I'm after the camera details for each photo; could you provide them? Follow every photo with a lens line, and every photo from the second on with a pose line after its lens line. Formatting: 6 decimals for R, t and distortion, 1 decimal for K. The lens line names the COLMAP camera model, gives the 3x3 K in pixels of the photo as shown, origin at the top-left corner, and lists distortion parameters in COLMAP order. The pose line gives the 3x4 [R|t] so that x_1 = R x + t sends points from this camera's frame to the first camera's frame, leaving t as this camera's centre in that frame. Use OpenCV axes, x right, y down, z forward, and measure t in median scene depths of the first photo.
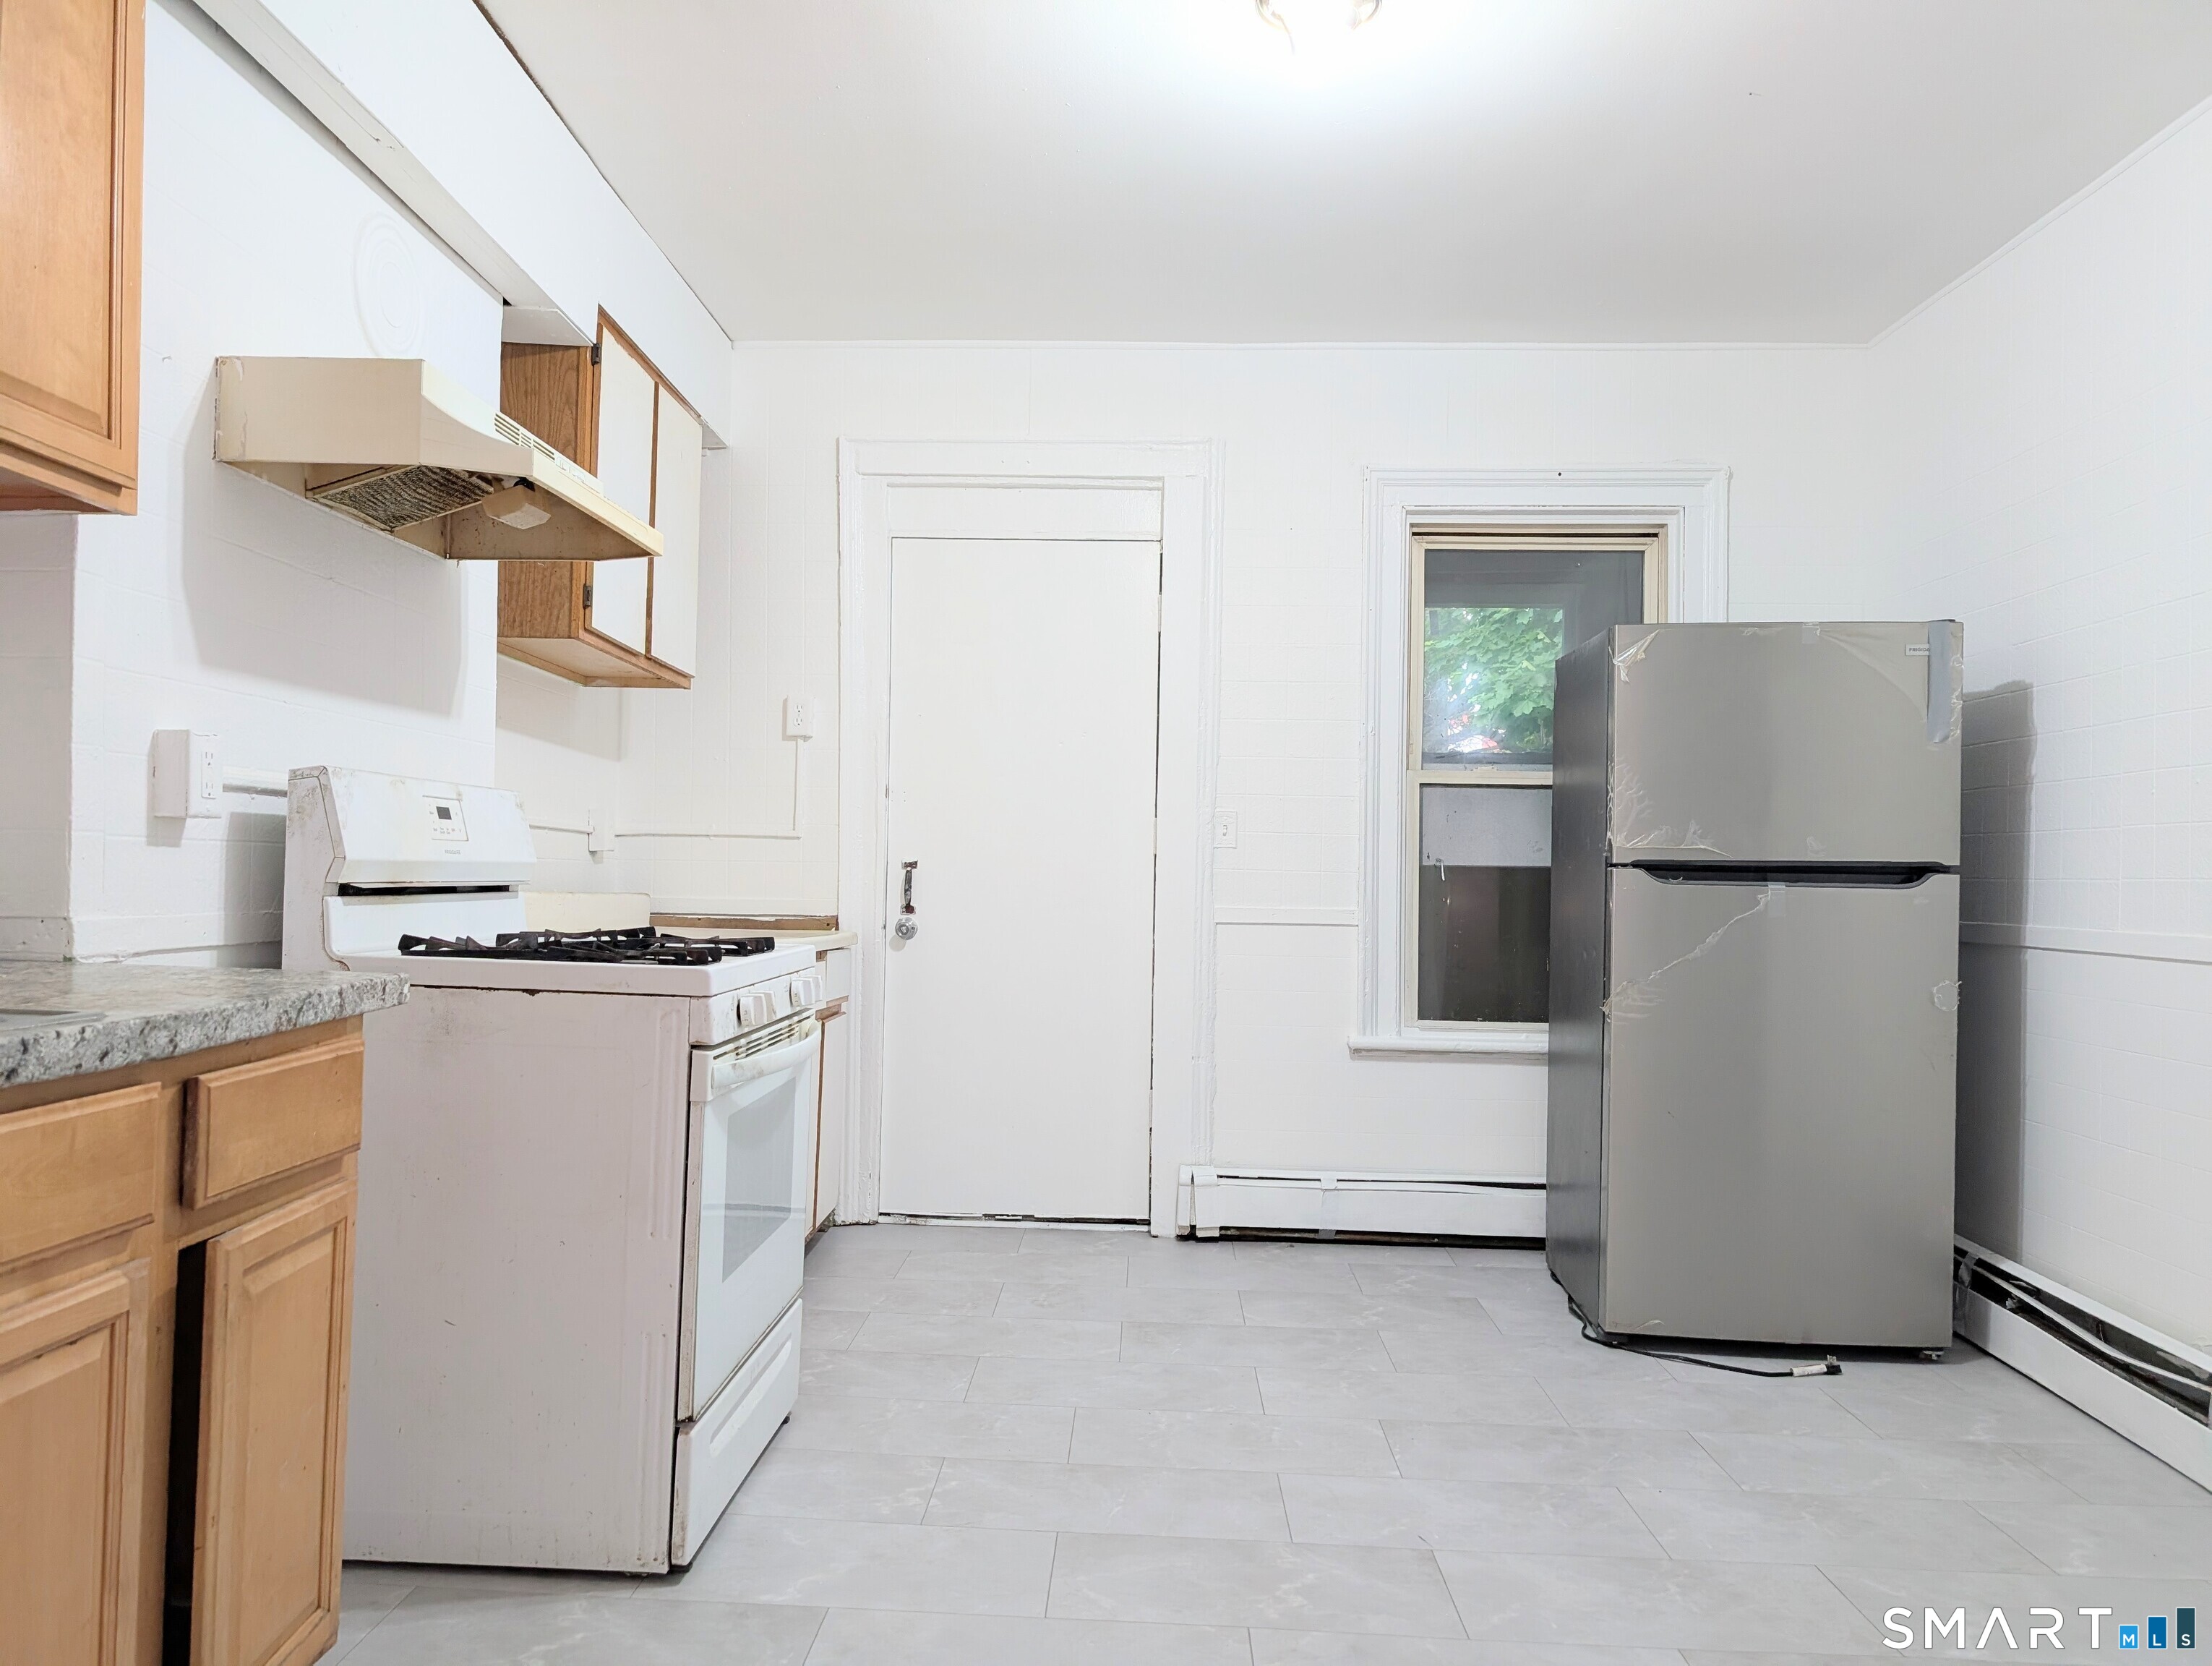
lens RADIAL K [[1598.7, 0, 1099.7], [0, 1598.7, 862.3], [0, 0, 1]] dist [0.028582, -0.022976]
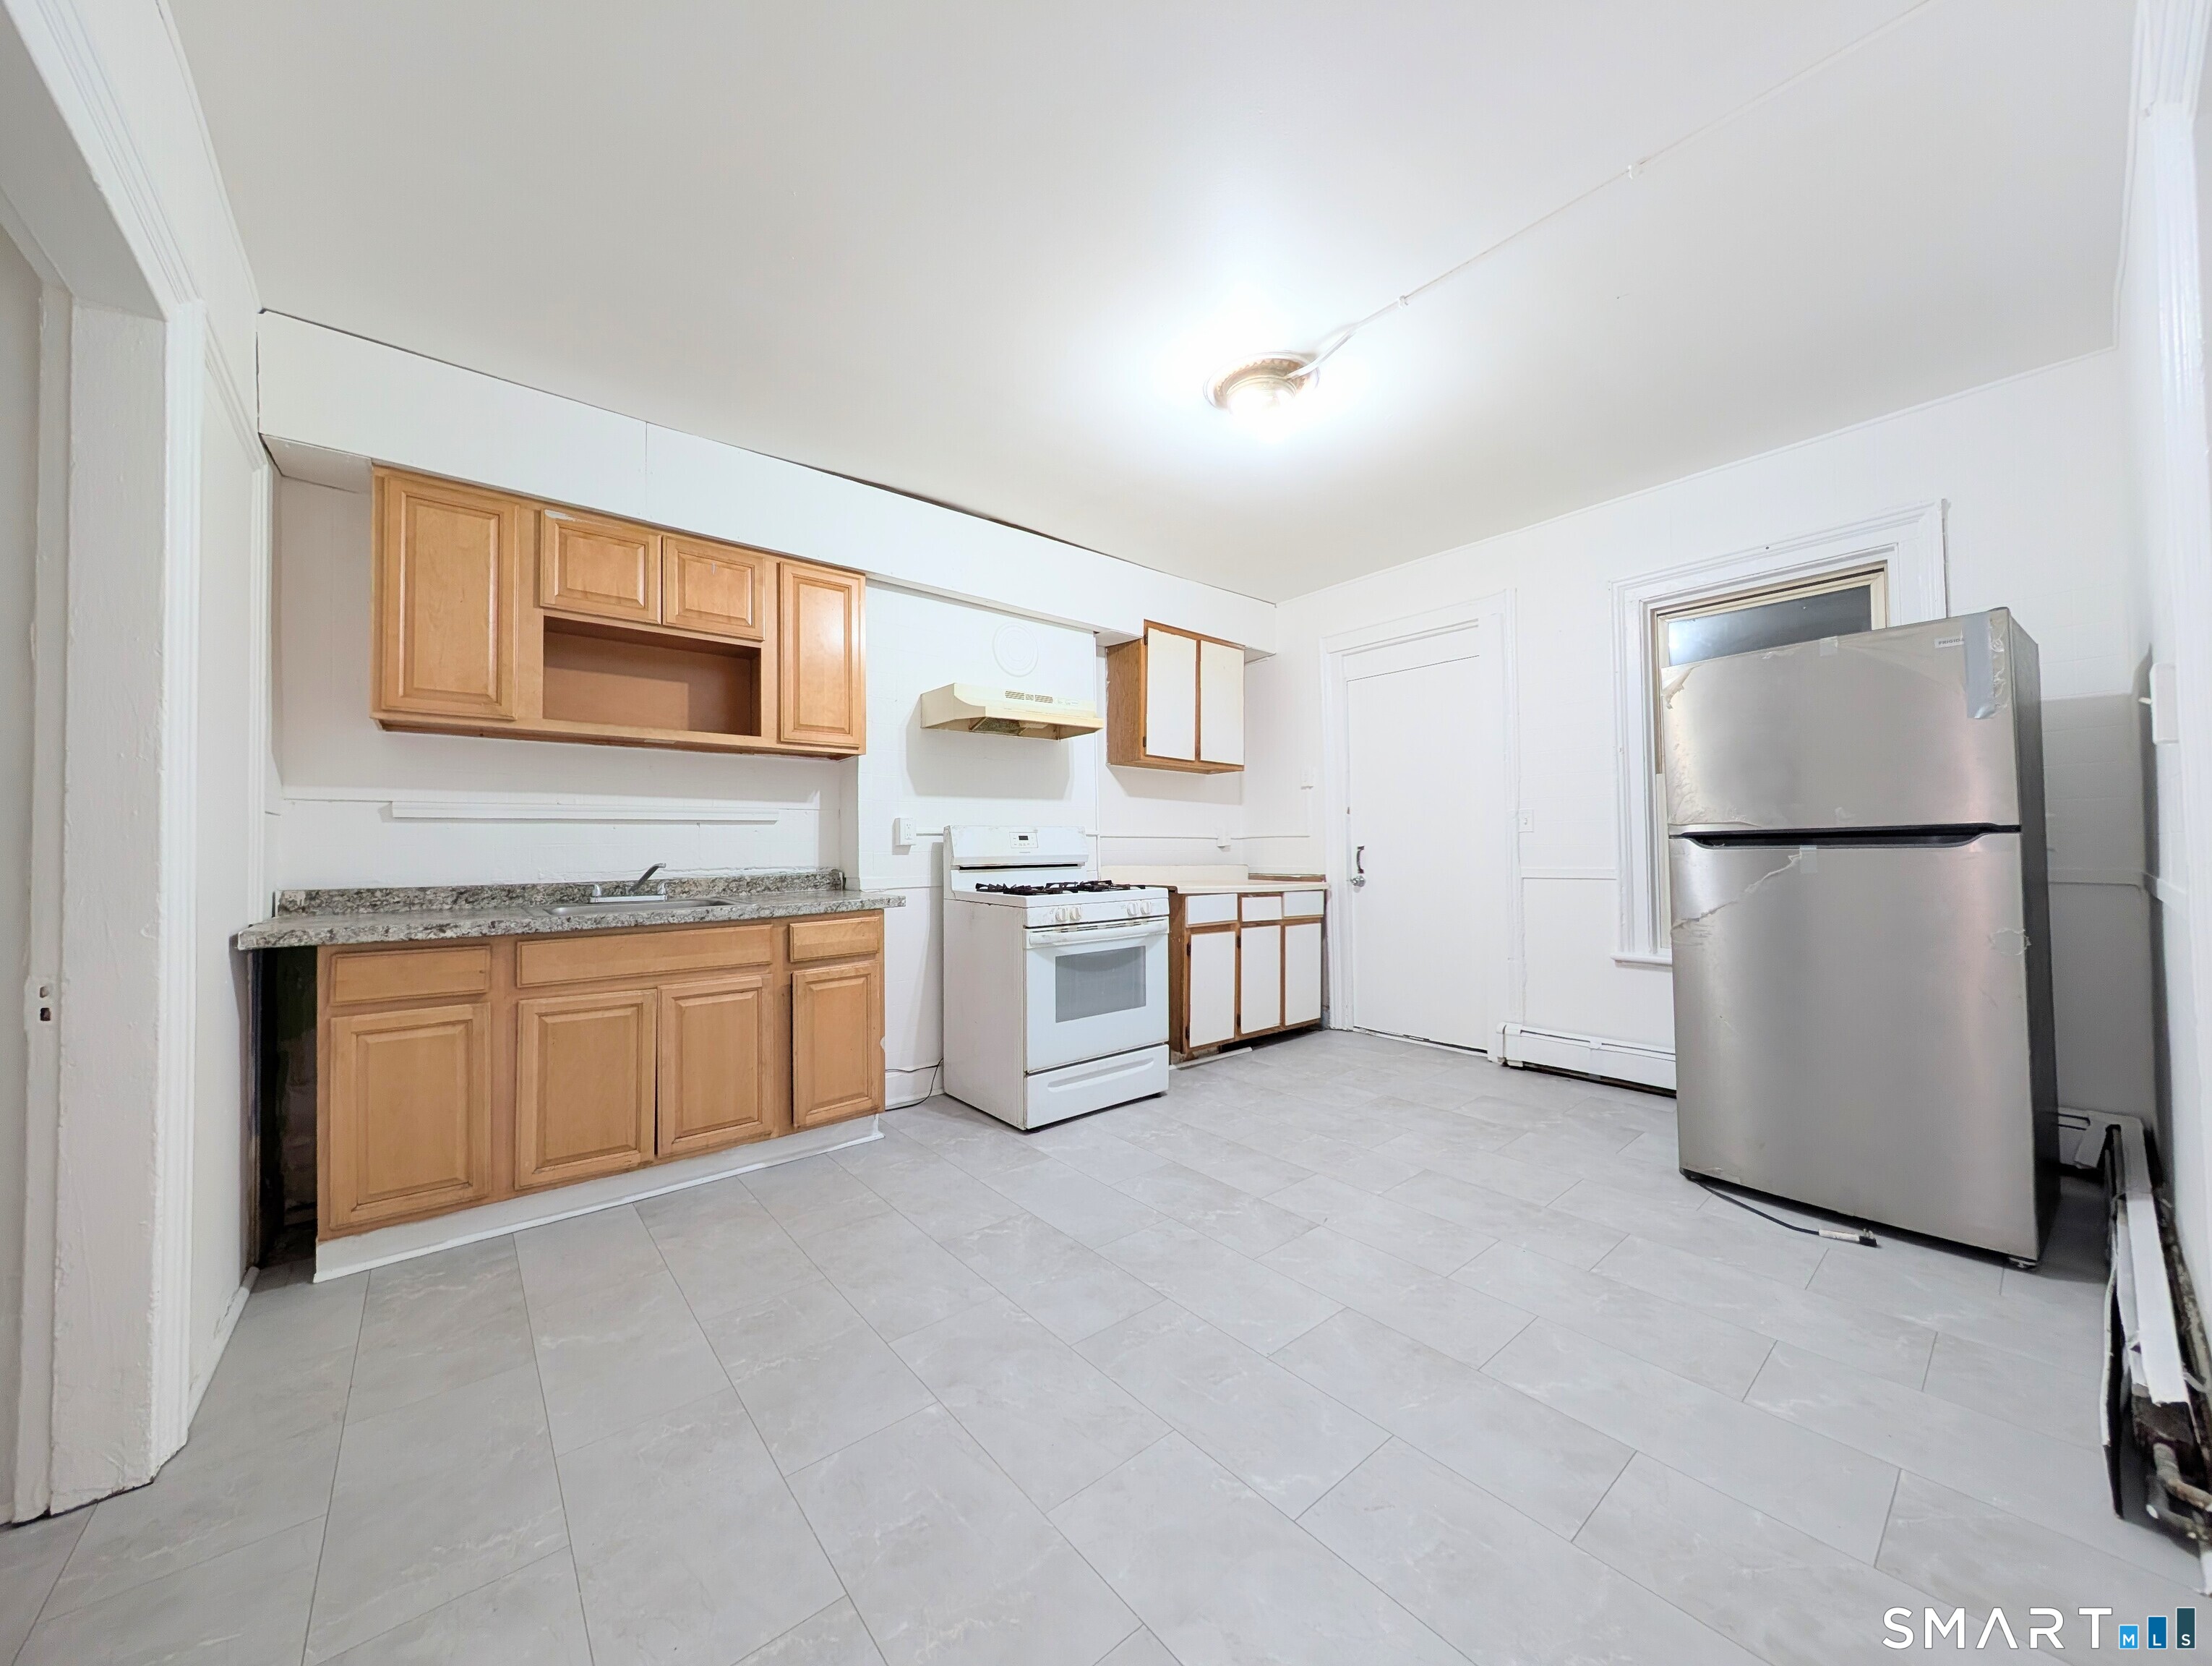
lens RADIAL K [[806.2, 0, 1102.3], [0, 806.2, 837.2], [0, 0, 1]] dist [-0.002233, 0.000524]
pose [[0.662356, -0.039706, -0.748137, 0.524189], [0.031004, 0.999192, -0.025581, 0.004991], [0.748548, -0.006252, 0.663051, 0.153727]]
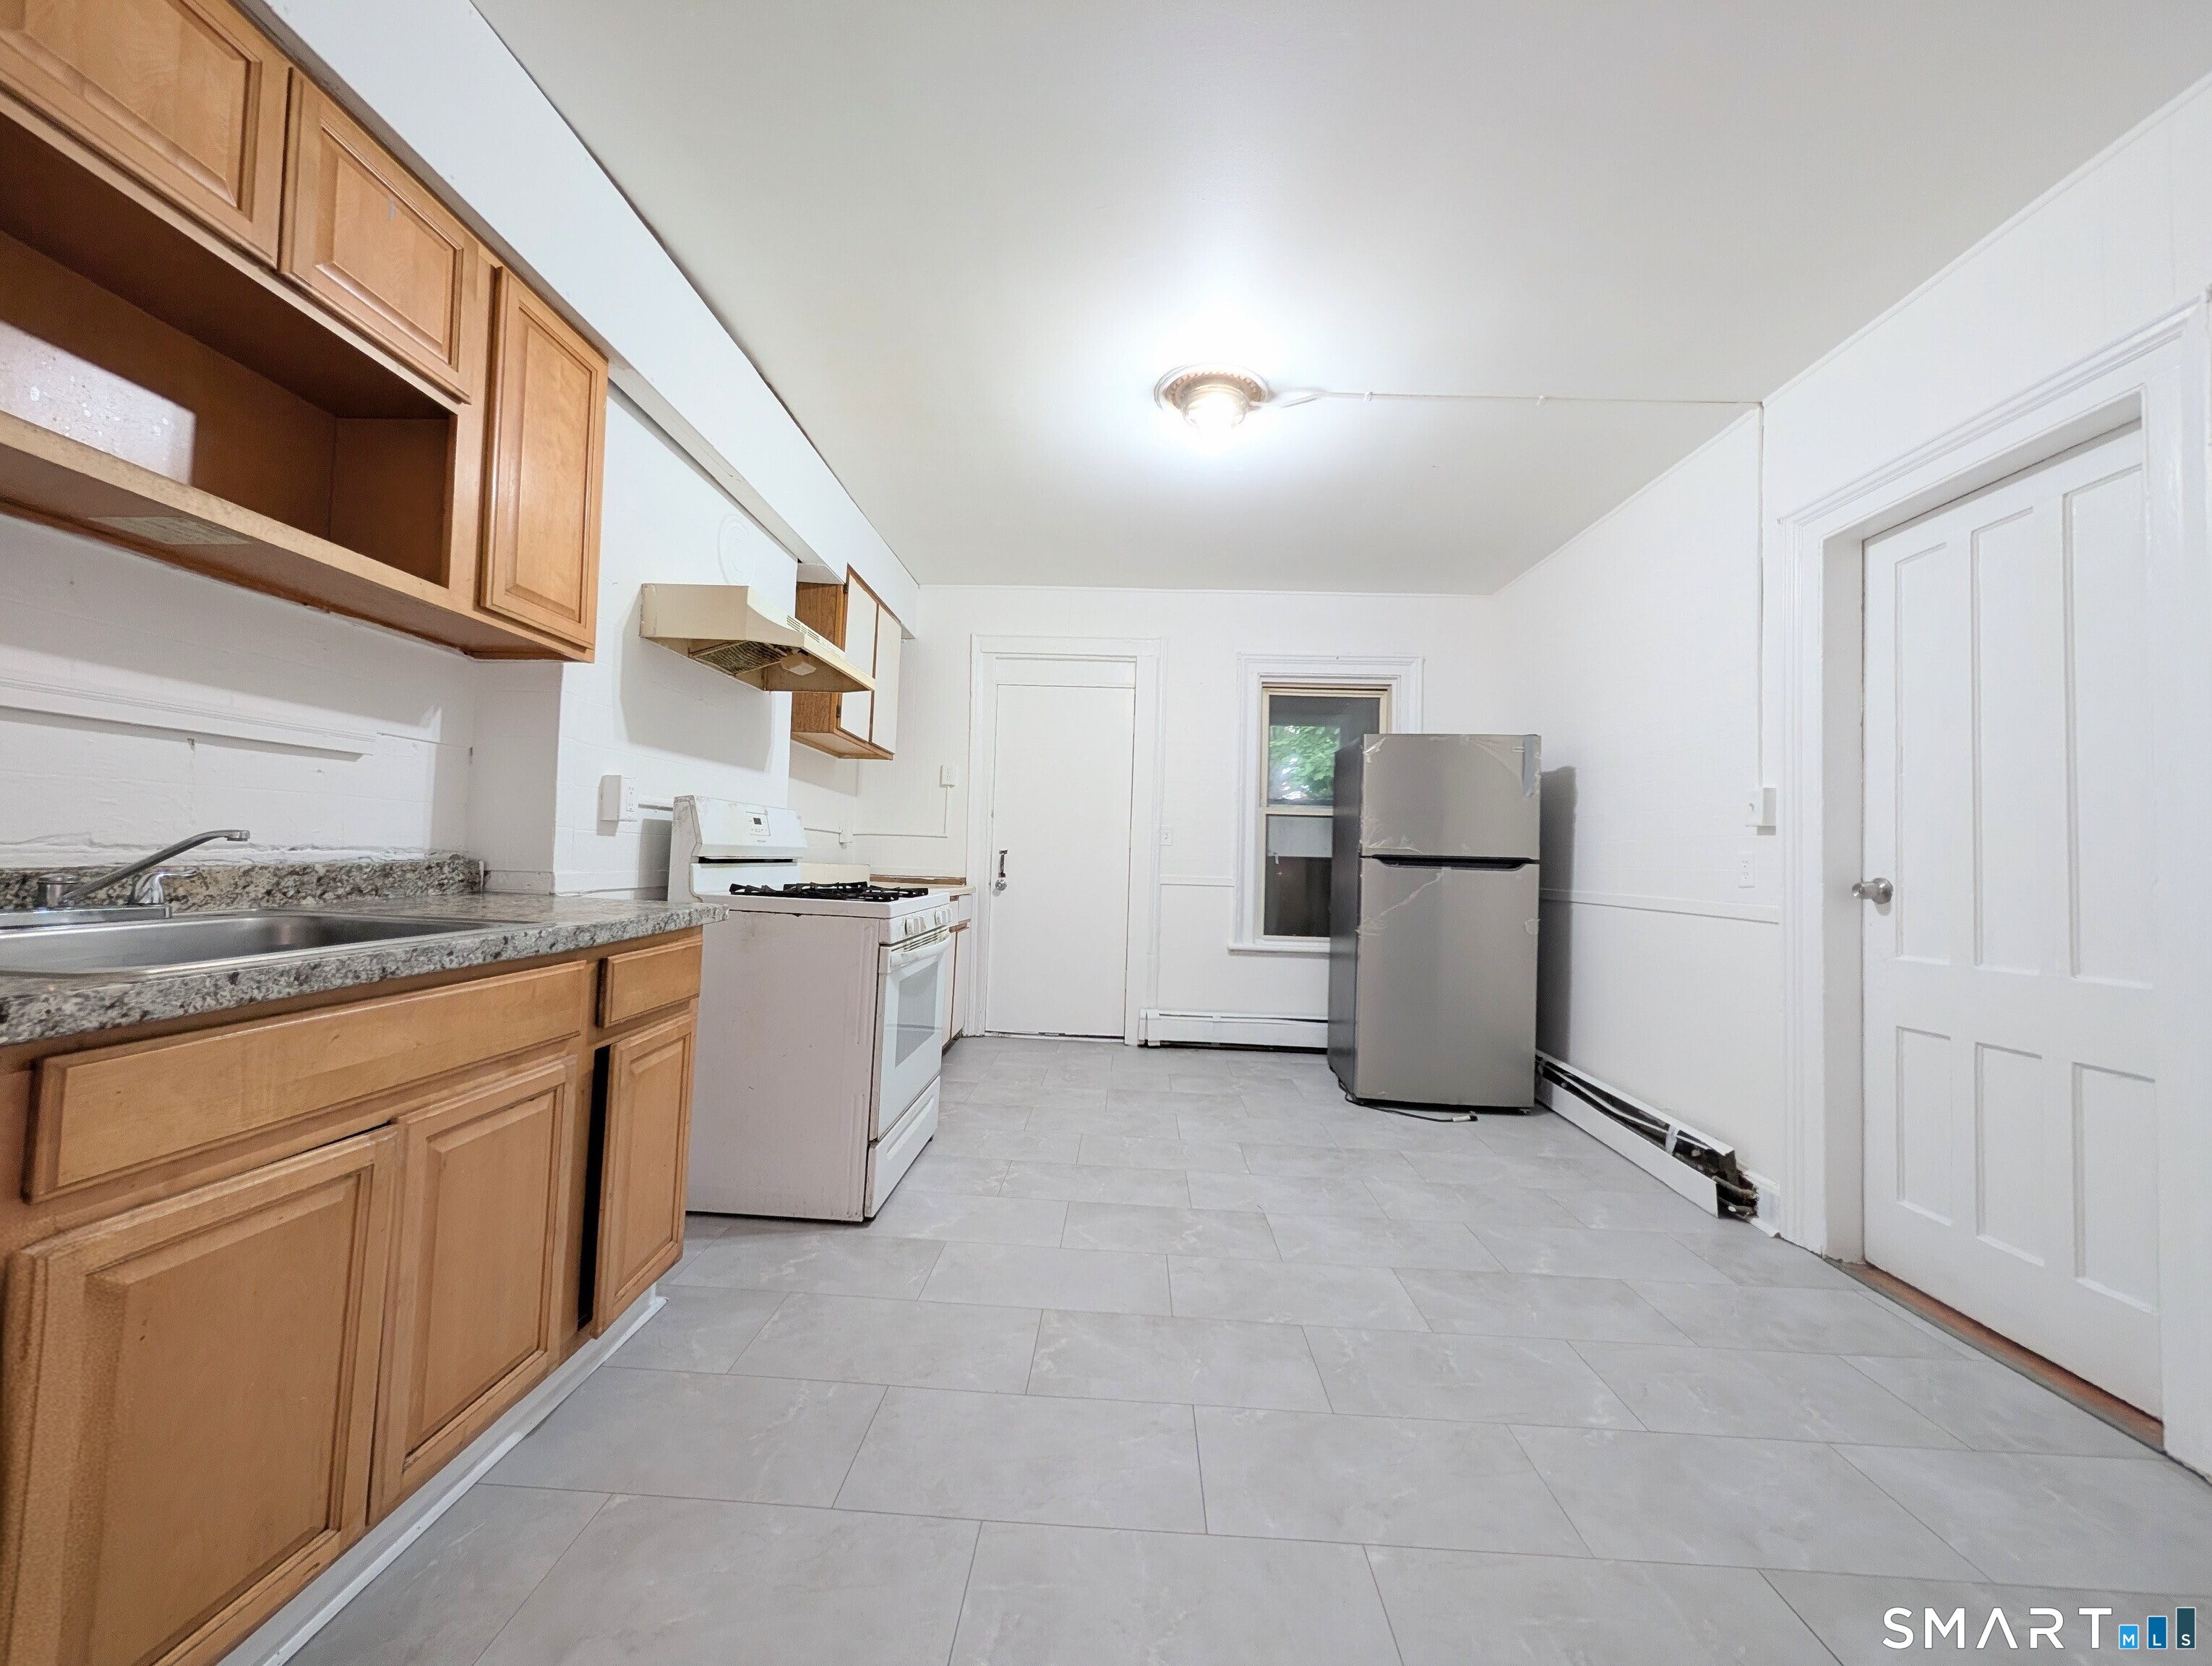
lens RADIAL K [[806.2, 0, 1111.9], [0, 806.2, 835.4], [0, 0, 1]] dist [-0.002233, 0.000524]
pose [[0.999885, 0.014226, 0.005312, 0.009703], [-0.014108, 0.999666, -0.021643, 0.001180], [-0.005618, 0.021566, 0.999752, 0.022689]]
